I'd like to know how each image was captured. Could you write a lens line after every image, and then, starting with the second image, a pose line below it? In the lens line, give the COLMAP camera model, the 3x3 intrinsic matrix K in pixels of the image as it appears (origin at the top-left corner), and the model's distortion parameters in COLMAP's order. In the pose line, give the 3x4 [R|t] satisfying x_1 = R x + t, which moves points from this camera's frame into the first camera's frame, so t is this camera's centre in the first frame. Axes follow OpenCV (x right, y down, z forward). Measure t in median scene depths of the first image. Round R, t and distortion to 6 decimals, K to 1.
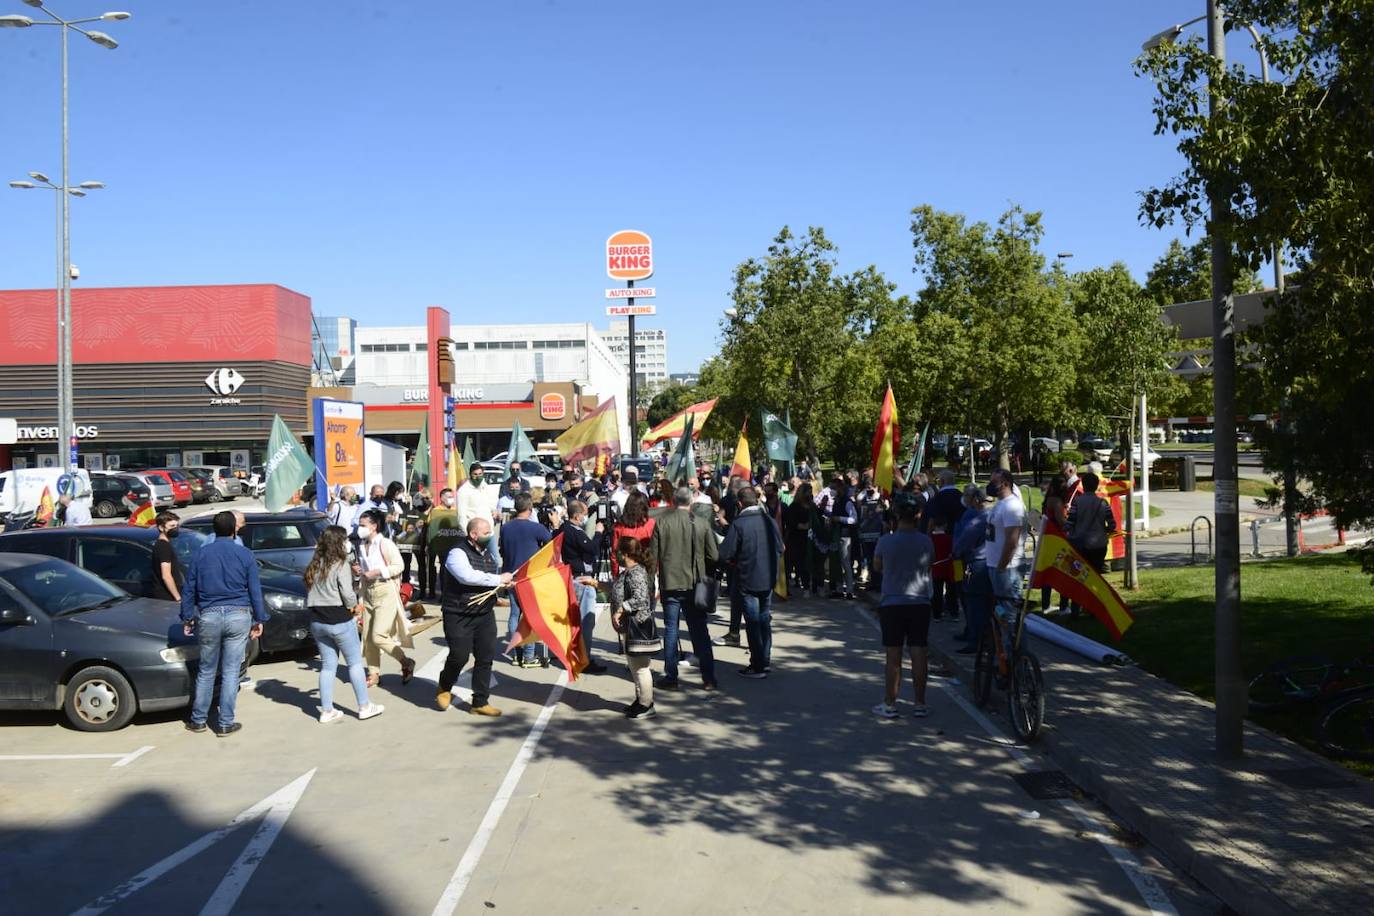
lens RADIAL K [[1094.6, 0, 687.0], [0, 1094.6, 458.0], [0, 0, 1]] dist [-0.002666, -0.047867]
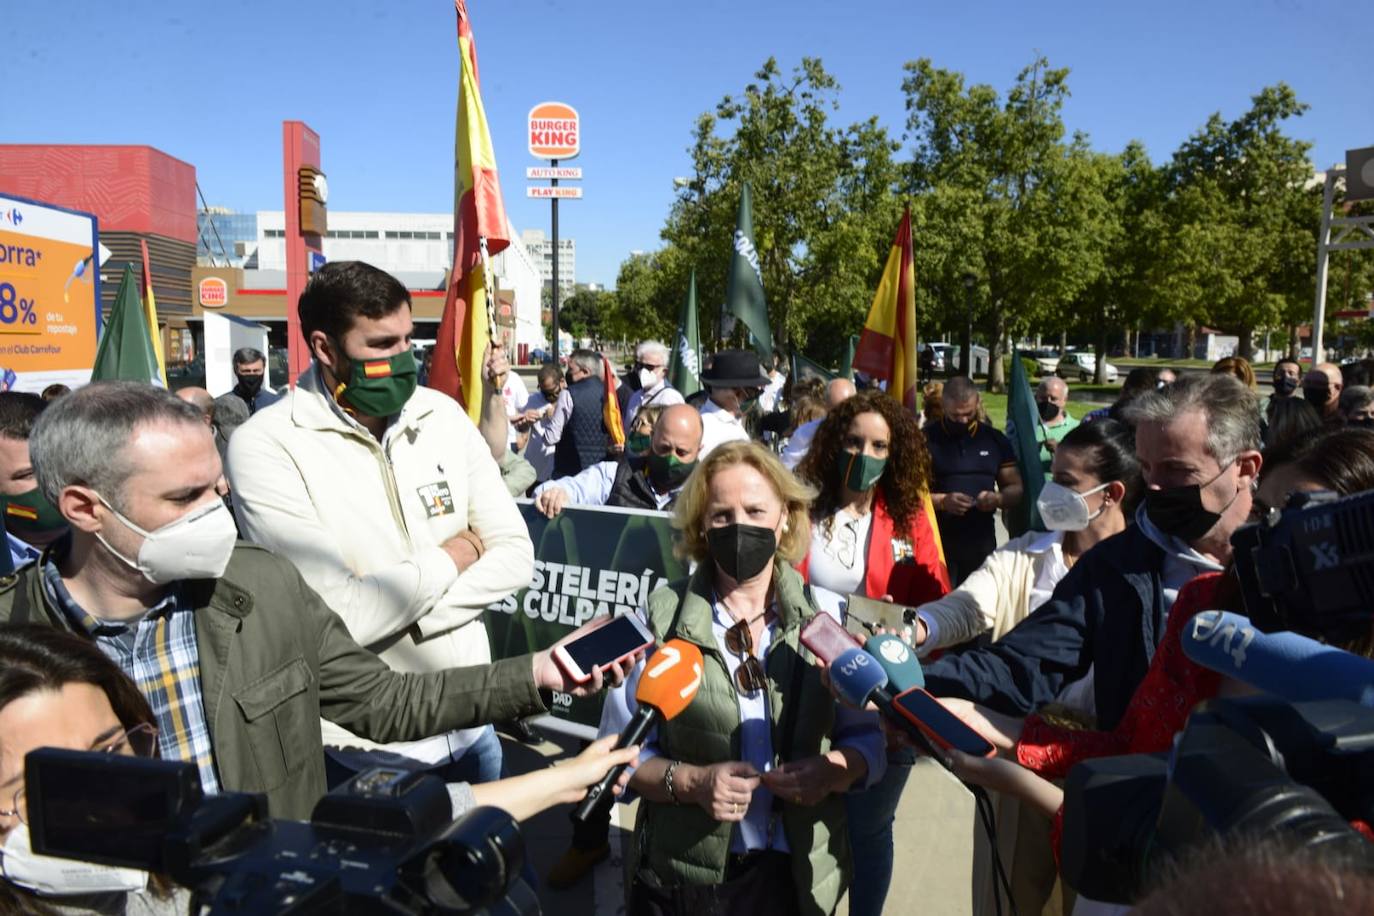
lens RADIAL K [[935.6, 0, 687.0], [0, 935.6, 458.0], [0, 0, 1]] dist [-0.060660, 0.004117]
pose [[0.993818, 0.015844, 0.109888, -0.035408], [-0.026976, 0.994565, 0.100561, 0.007495], [-0.107697, -0.102904, 0.988844, 0.303509]]
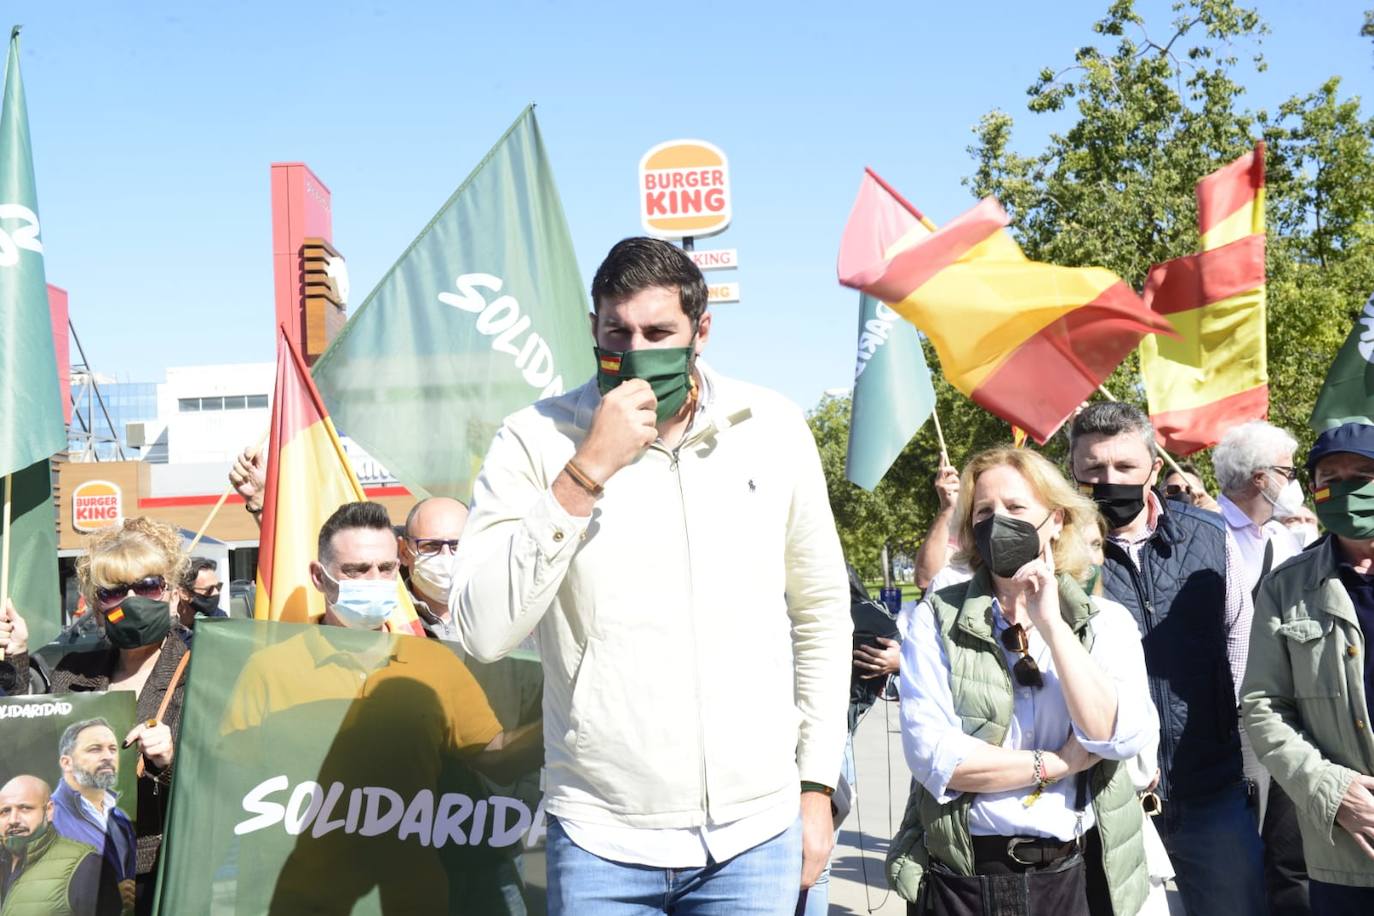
lens RADIAL K [[1675.6, 0, 687.0], [0, 1675.6, 458.0], [0, 0, 1]] dist [0.075215, -0.004904]
pose [[0.999423, -0.031734, -0.012142, -0.070804], [0.030546, 0.995658, -0.087936, 0.017389], [0.014880, 0.087515, 0.996052, 0.340685]]
